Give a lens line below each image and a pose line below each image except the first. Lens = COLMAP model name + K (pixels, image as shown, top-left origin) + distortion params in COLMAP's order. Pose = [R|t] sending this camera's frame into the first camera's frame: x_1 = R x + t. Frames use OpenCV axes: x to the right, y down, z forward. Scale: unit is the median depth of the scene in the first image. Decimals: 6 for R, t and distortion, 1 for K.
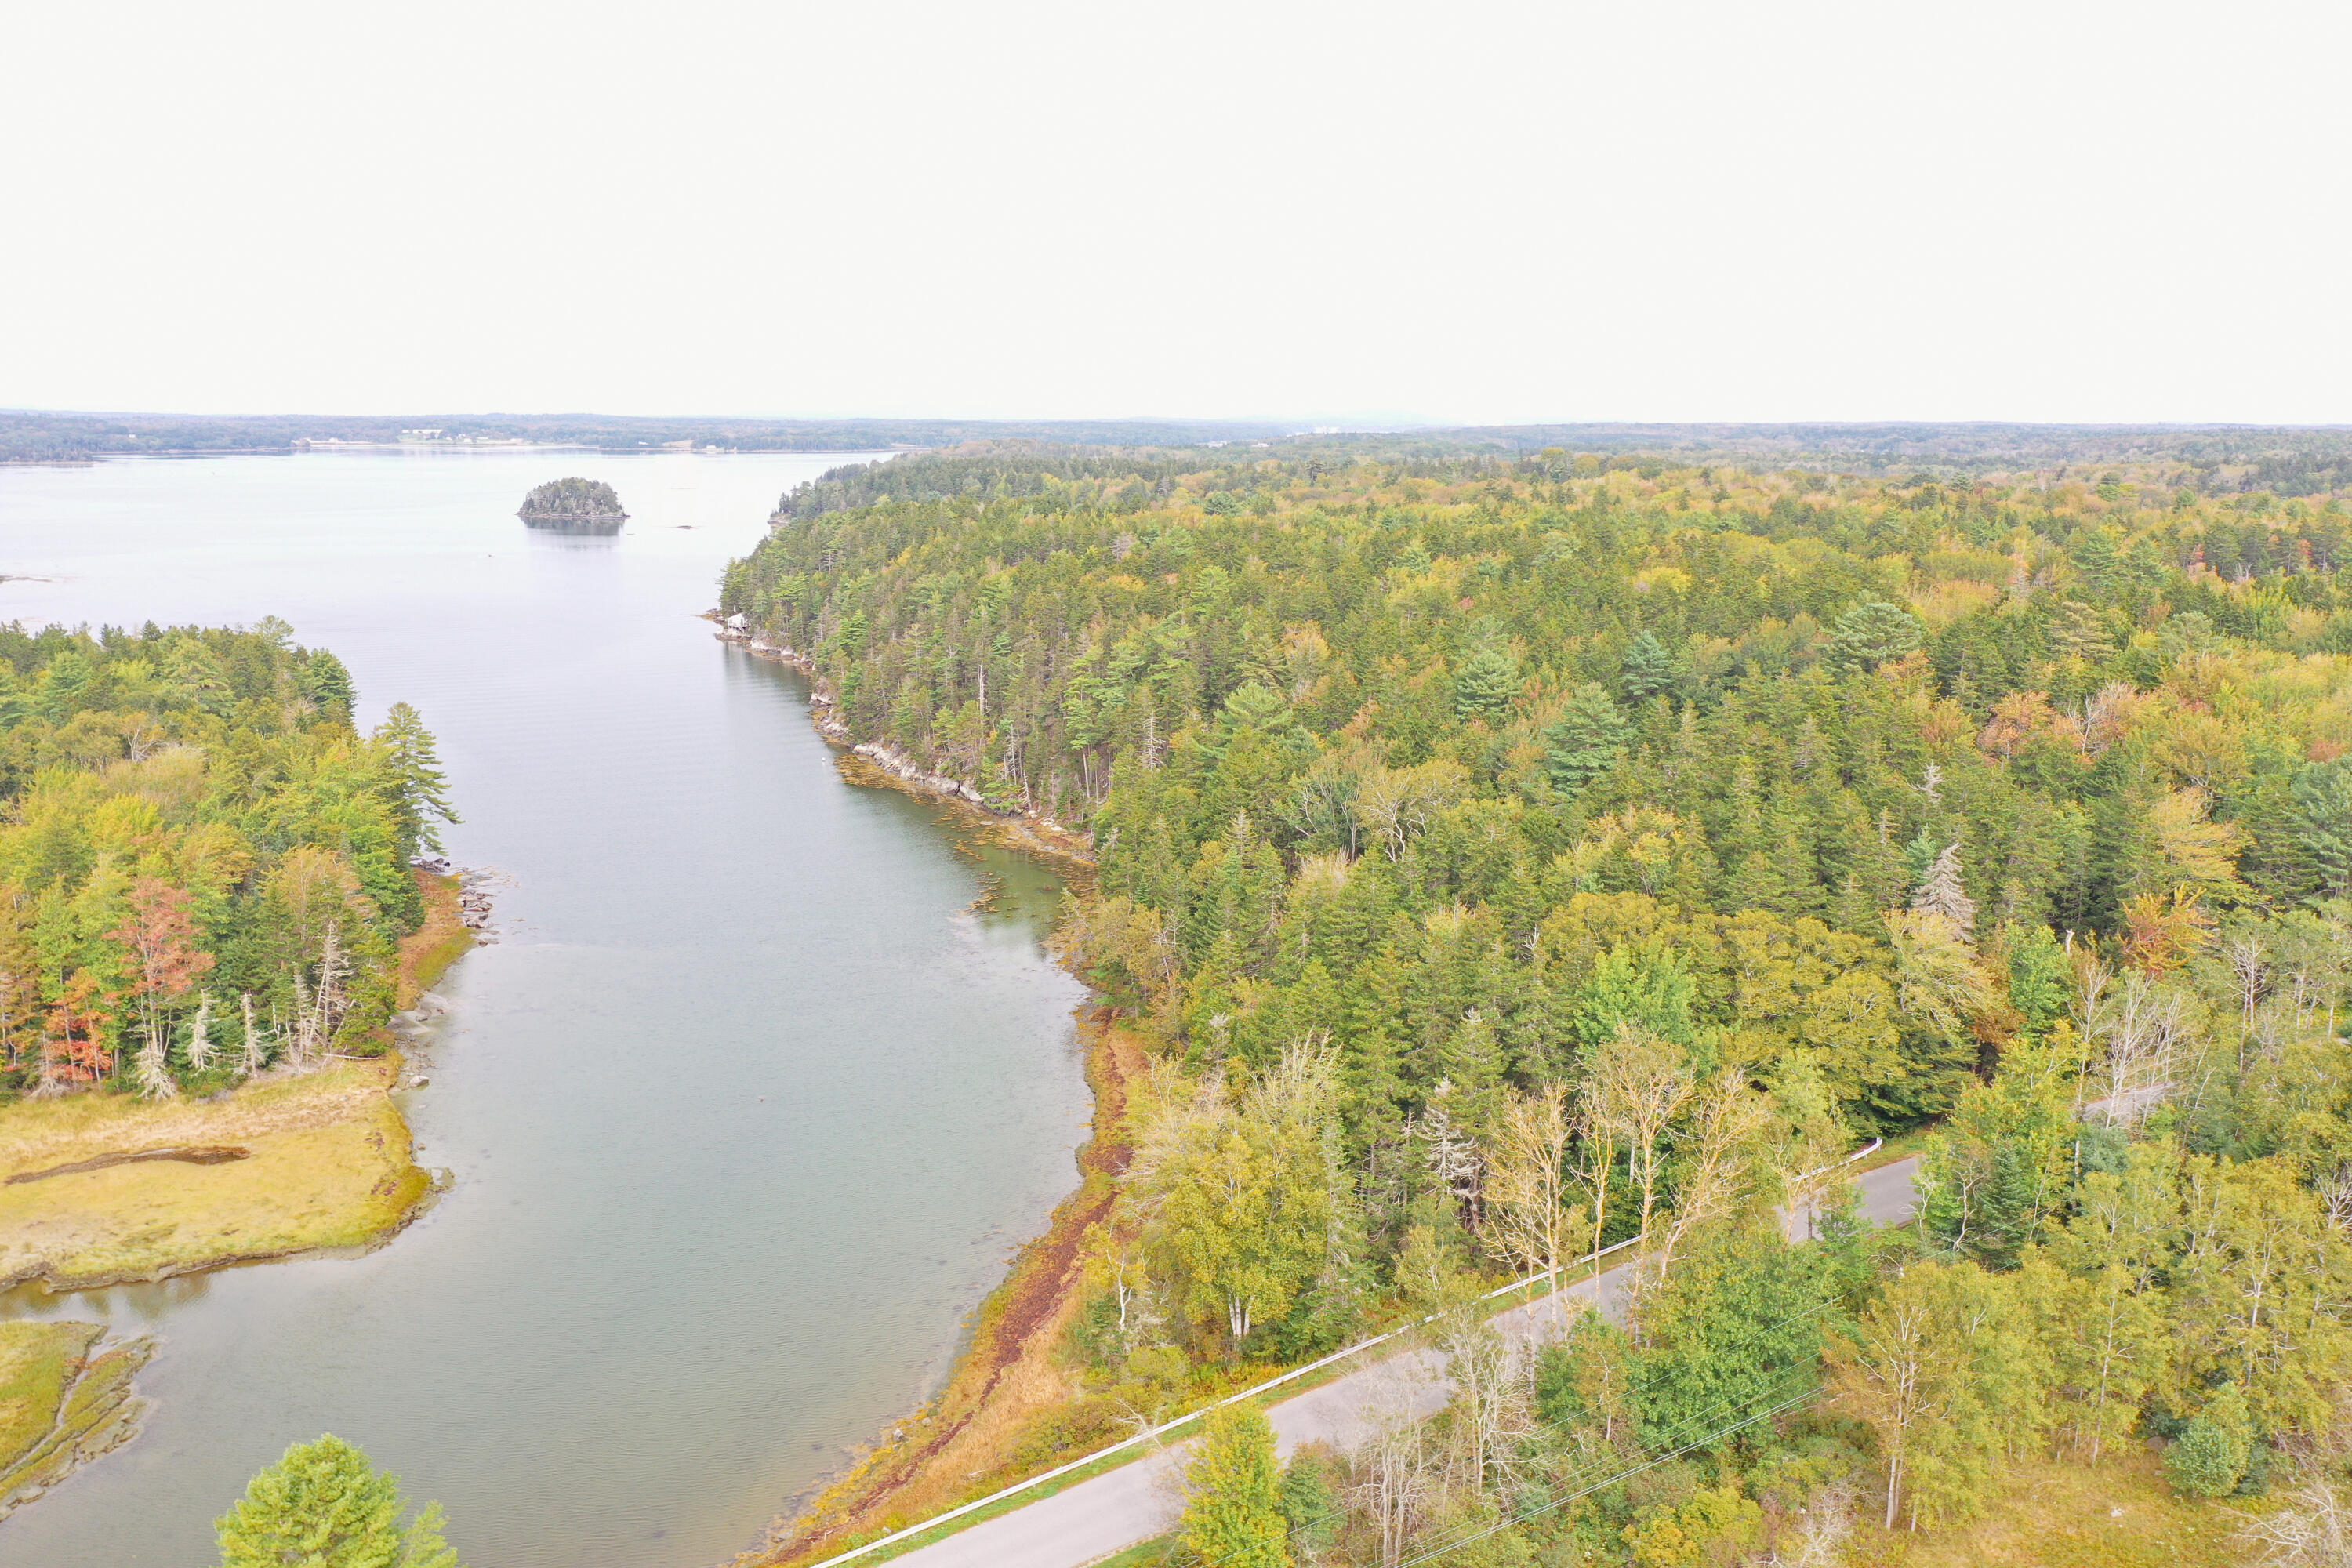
lens RADIAL K [[1851.2, 0, 1186.1], [0, 1851.2, 782.3], [0, 0, 1]] dist [0.010042, -0.004000]
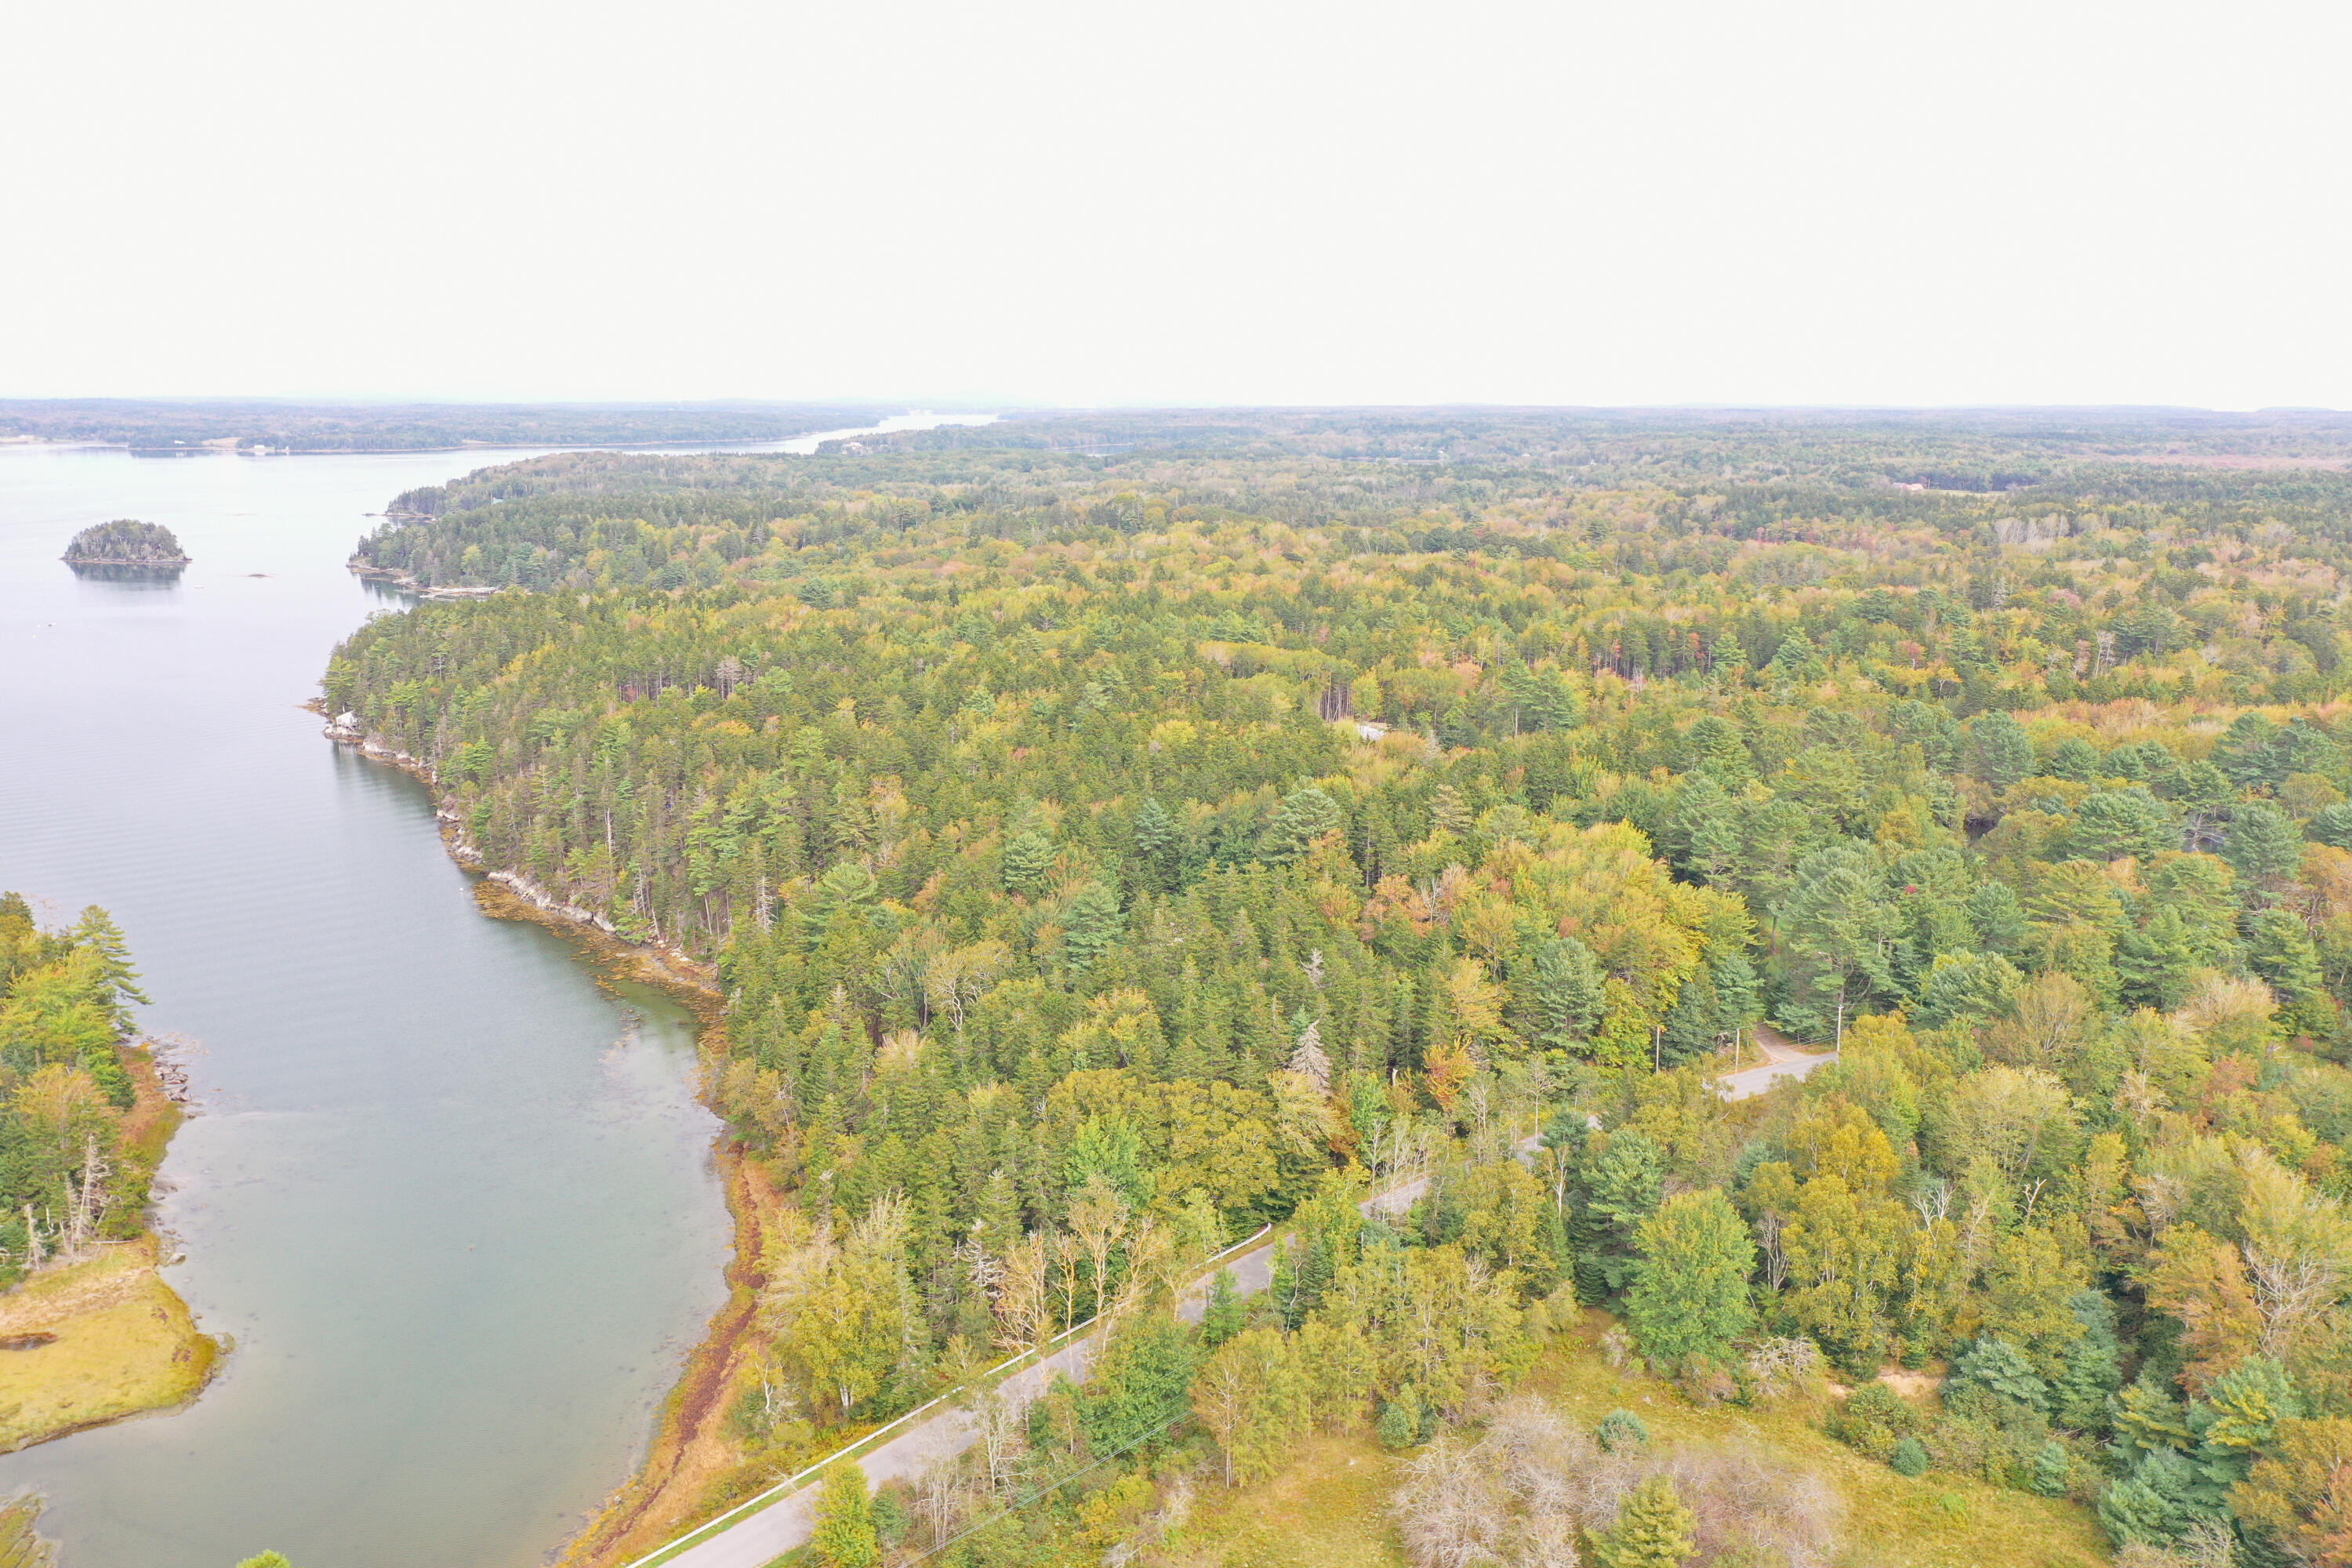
lens RADIAL K [[1851.2, 0, 1186.1], [0, 1851.2, 782.3], [0, 0, 1]] dist [0.010042, -0.004000]
pose [[0.977264, -0.042480, 0.207725, 0.004360], [0.039775, 0.999061, 0.017184, -0.153756], [-0.208260, -0.008531, 0.978036, -0.364242]]
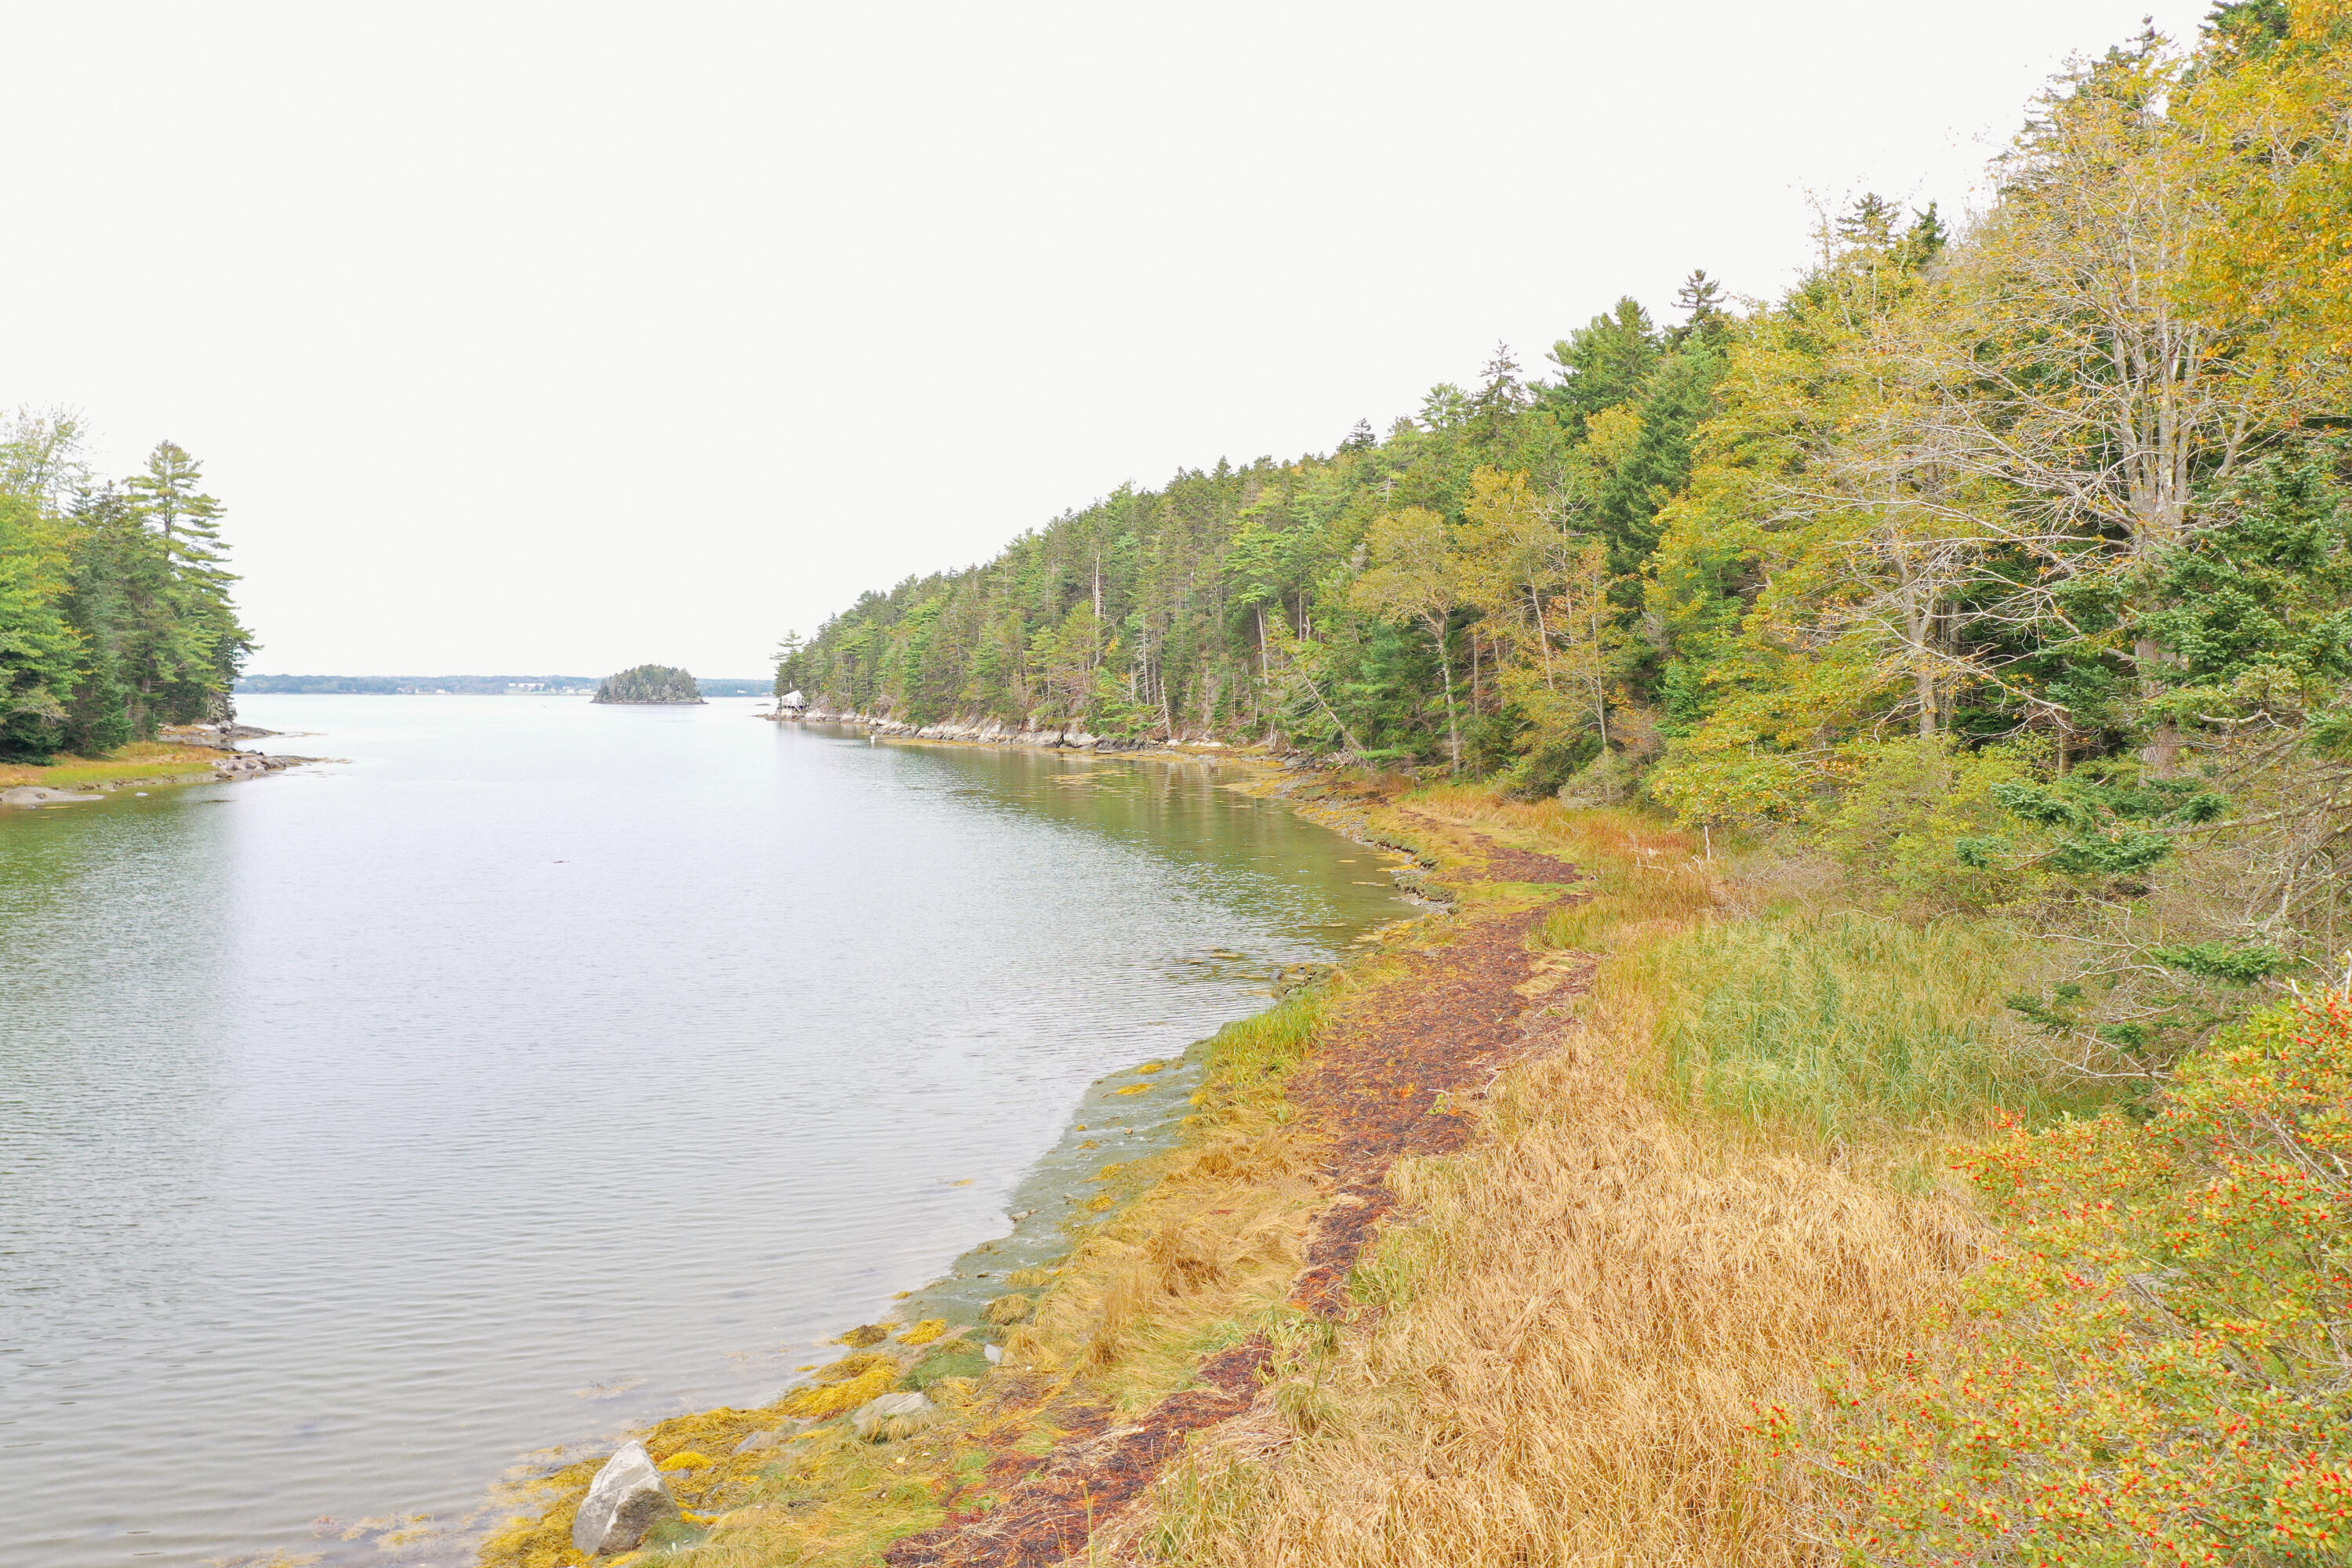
lens RADIAL K [[1851.2, 0, 1186.1], [0, 1851.2, 782.3], [0, 0, 1]] dist [0.010042, -0.004000]
pose [[0.998794, 0.004094, -0.048920, -0.076936], [-0.011353, 0.988764, -0.149053, 0.215370], [0.047760, 0.149429, 0.987618, 0.583918]]
